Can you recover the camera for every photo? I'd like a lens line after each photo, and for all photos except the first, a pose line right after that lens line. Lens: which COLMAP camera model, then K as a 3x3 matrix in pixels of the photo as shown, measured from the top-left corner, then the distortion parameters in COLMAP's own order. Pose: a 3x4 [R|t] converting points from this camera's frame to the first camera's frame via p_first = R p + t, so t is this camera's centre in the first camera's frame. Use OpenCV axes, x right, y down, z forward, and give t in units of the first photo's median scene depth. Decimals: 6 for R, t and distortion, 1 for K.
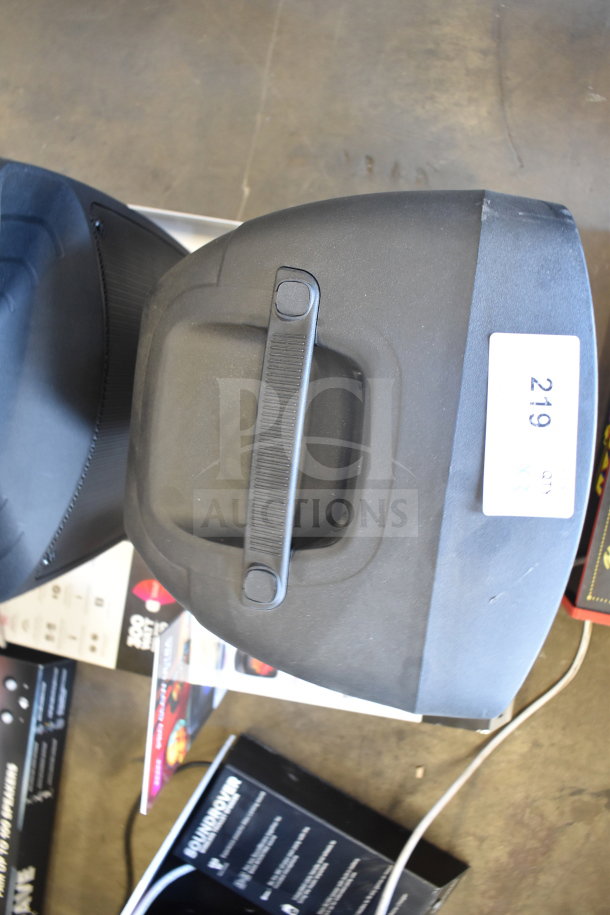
lens RADIAL K [[796.6, 0, 305.9], [0, 796.6, 465.3], [0, 0, 1]] dist [-0.086079, 0.006399]
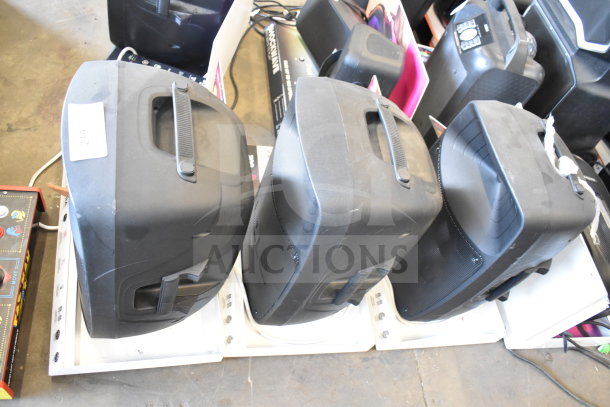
lens RADIAL K [[531.1, 0, 304.7], [0, 531.1, 204.7], [0, 0, 1]] dist [-0.086079, 0.006399]
pose [[-0.948414, 0.182531, -0.259216, 0.041448], [-0.278672, -0.869841, 0.407086, -0.522383], [-0.151171, 0.458323, 0.875836, -0.230679]]
